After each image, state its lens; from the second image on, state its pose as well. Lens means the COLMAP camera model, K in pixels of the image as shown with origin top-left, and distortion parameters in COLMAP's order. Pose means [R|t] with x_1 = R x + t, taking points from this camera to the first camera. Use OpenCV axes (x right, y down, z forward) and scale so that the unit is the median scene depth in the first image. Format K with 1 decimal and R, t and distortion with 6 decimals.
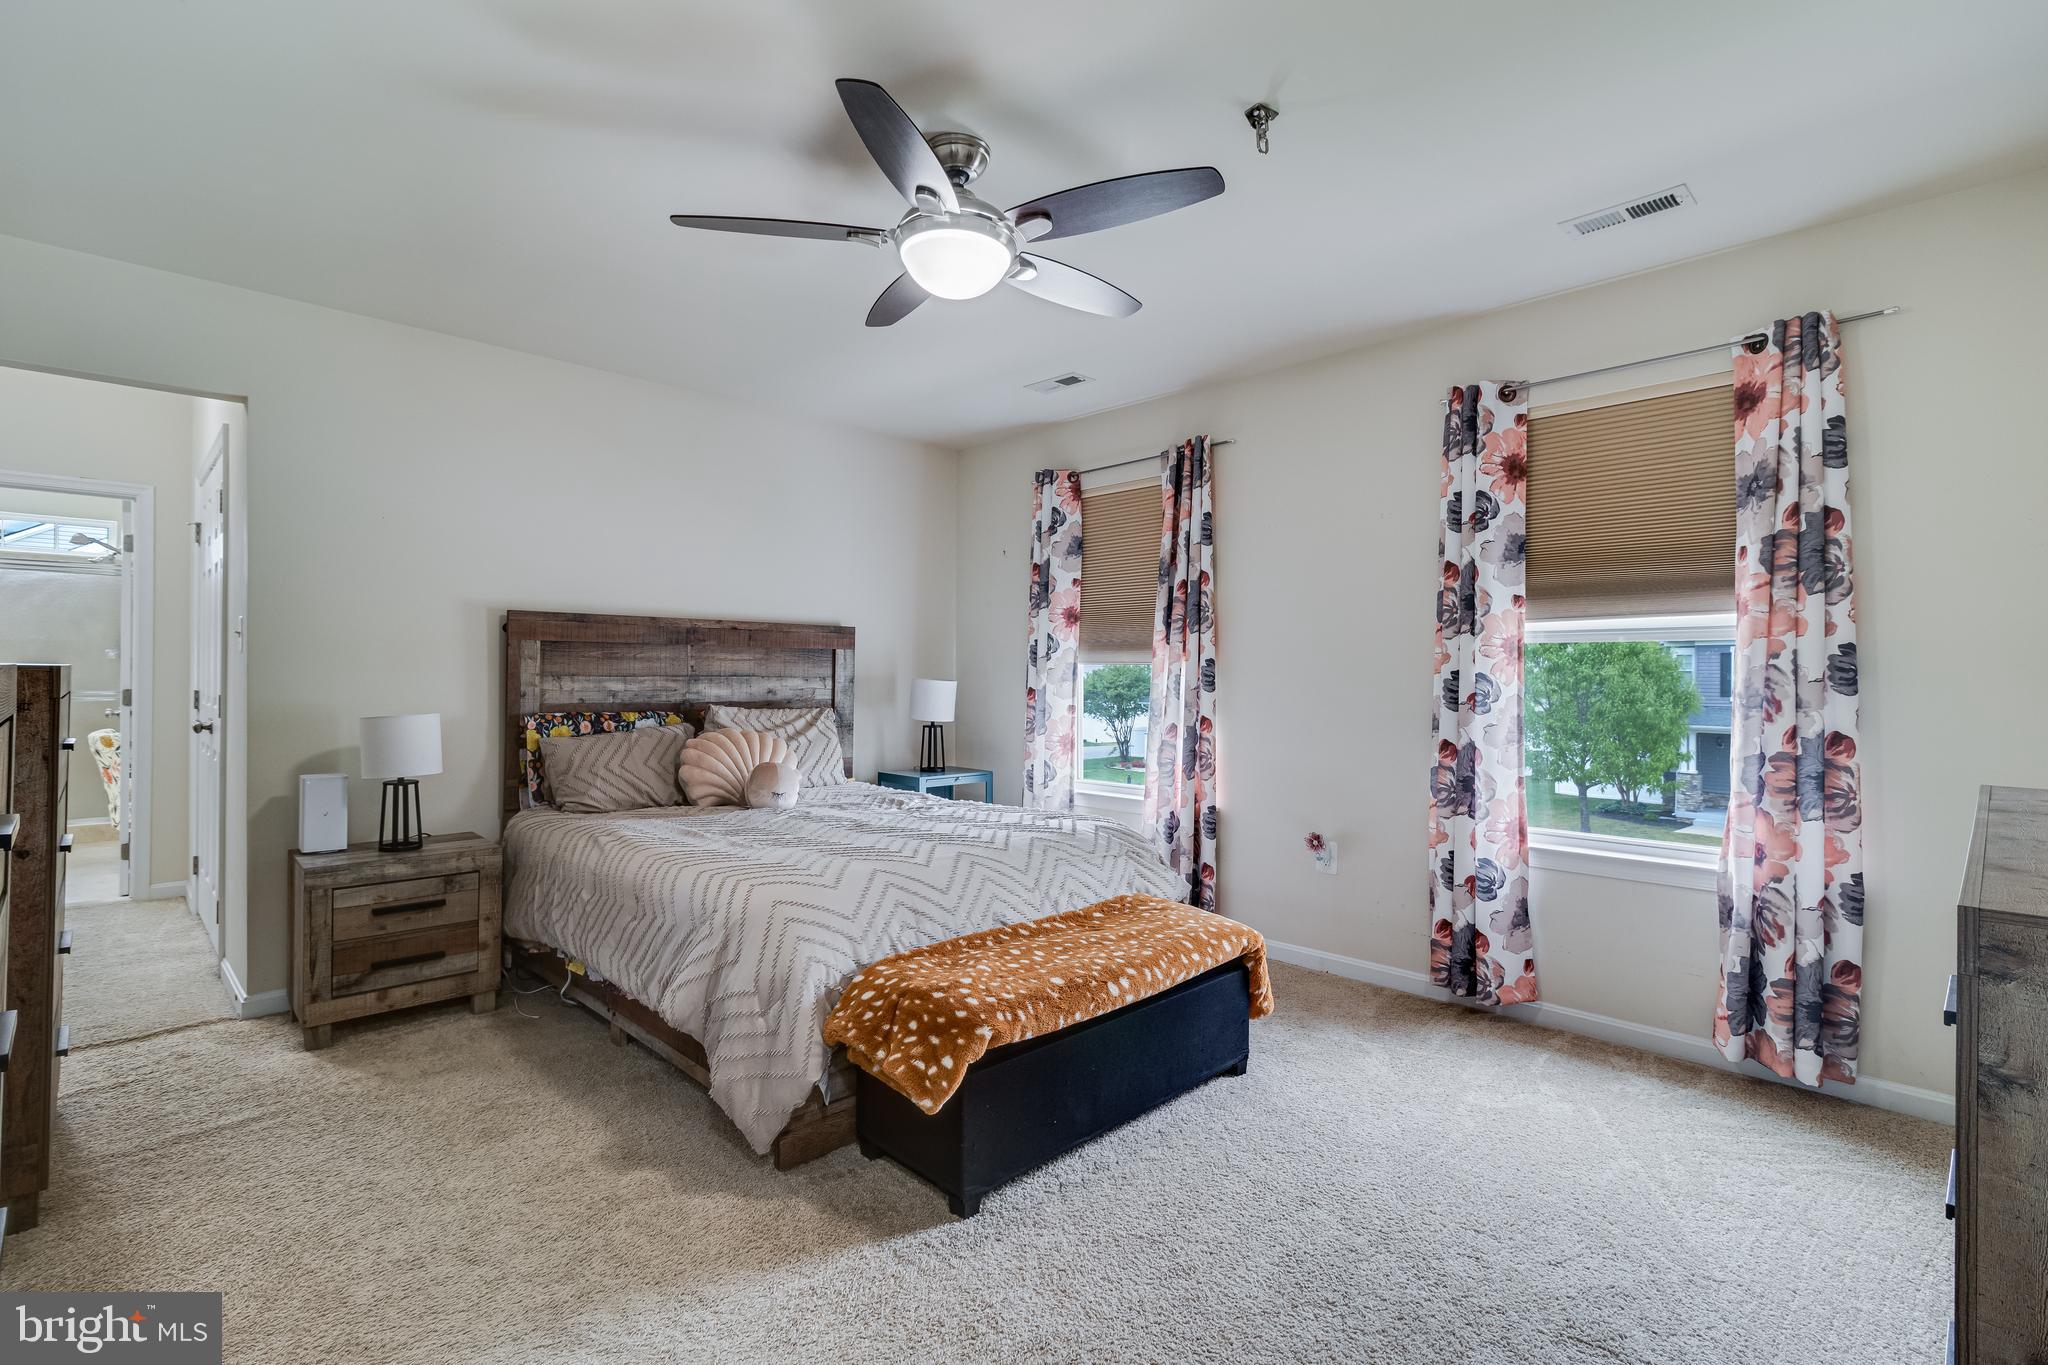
lens RADIAL K [[947.8, 0, 1031.3], [0, 947.8, 682.7], [0, 0, 1]] dist [0.004996, -0.000595]
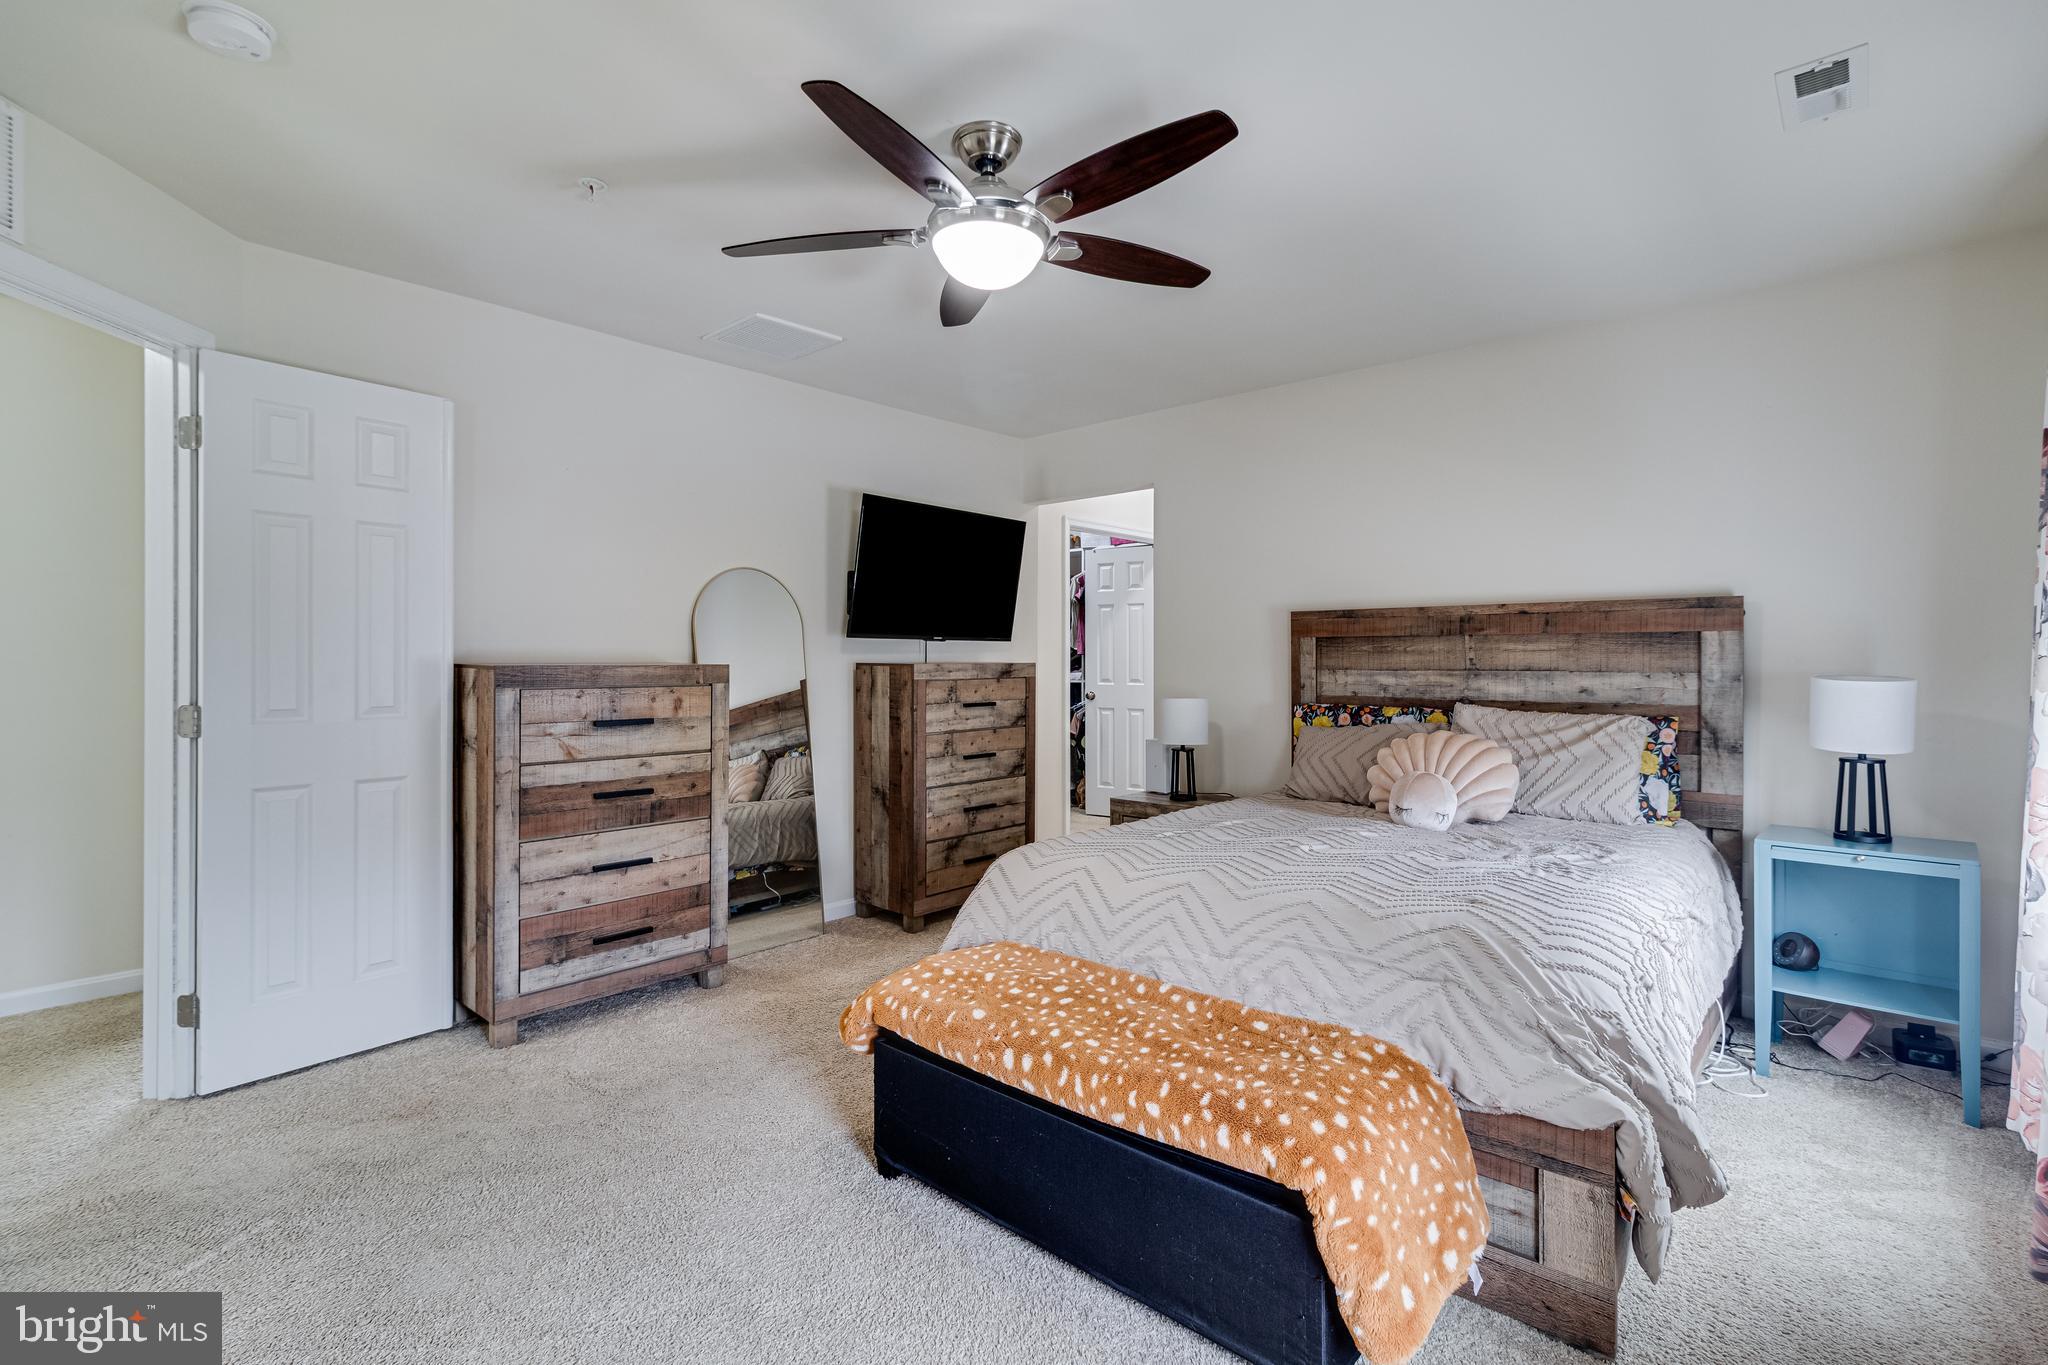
lens RADIAL K [[947.8, 0, 1019.4], [0, 947.8, 669.0], [0, 0, 1]] dist [0.004996, -0.000595]
pose [[0.054044, 0.003763, -0.998531, 0.538302], [-0.006922, 0.999970, 0.003394, -0.008815], [0.998515, 0.006729, 0.054068, 0.575954]]
